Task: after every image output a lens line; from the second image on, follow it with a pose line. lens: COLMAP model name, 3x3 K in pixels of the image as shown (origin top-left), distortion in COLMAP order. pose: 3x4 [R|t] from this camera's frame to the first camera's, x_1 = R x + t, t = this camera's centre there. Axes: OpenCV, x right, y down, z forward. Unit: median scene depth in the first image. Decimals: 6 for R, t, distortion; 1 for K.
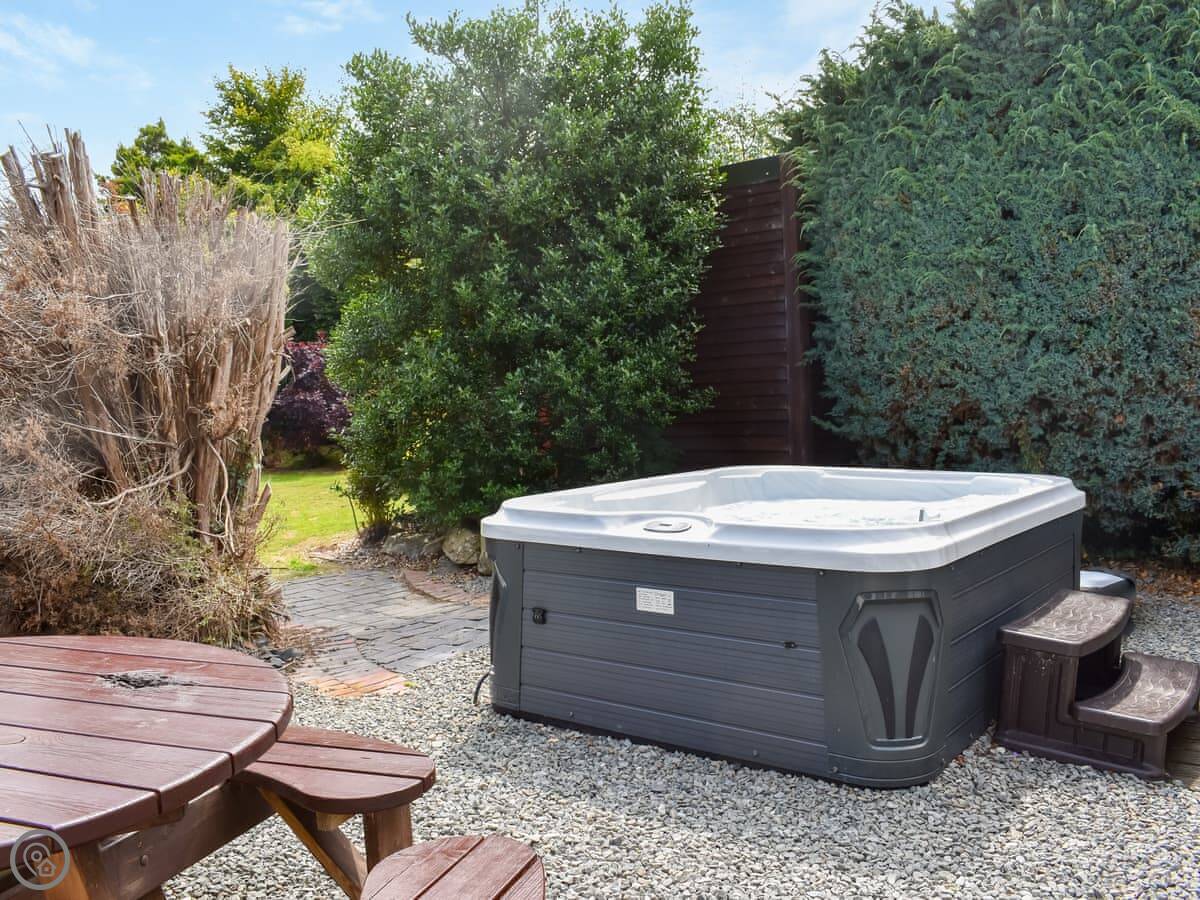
lens RADIAL K [[1162.8, 0, 605.1], [0, 1162.8, 410.9], [0, 0, 1]] dist [-0.076806, 0.005156]
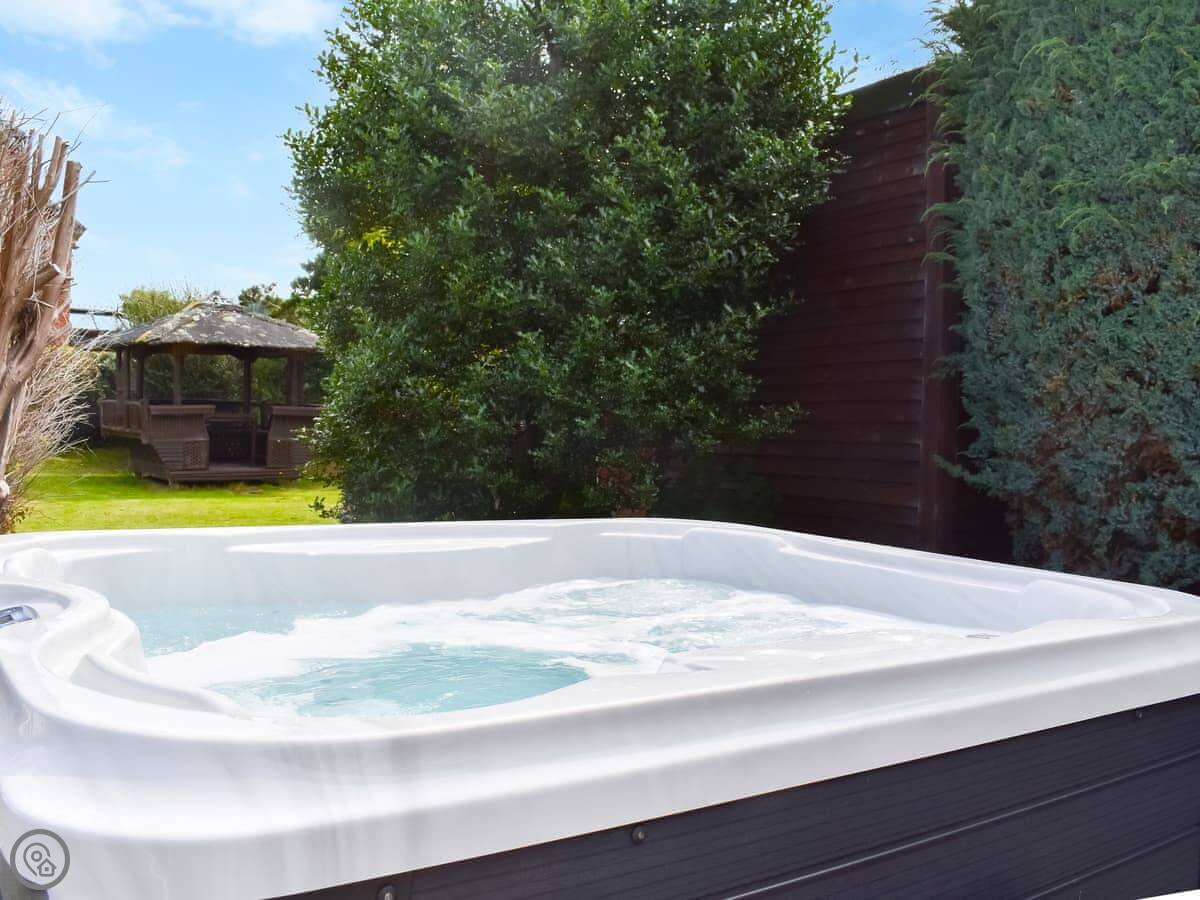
lens RADIAL K [[1162.8, 0, 605.1], [0, 1162.8, 410.9], [0, 0, 1]] dist [-0.076806, 0.005156]
pose [[0.949861, 0.058546, -0.307142, 0.218538], [-0.068855, 0.997365, -0.022829, 0.007936], [0.304996, 0.042832, 0.951390, 0.368135]]
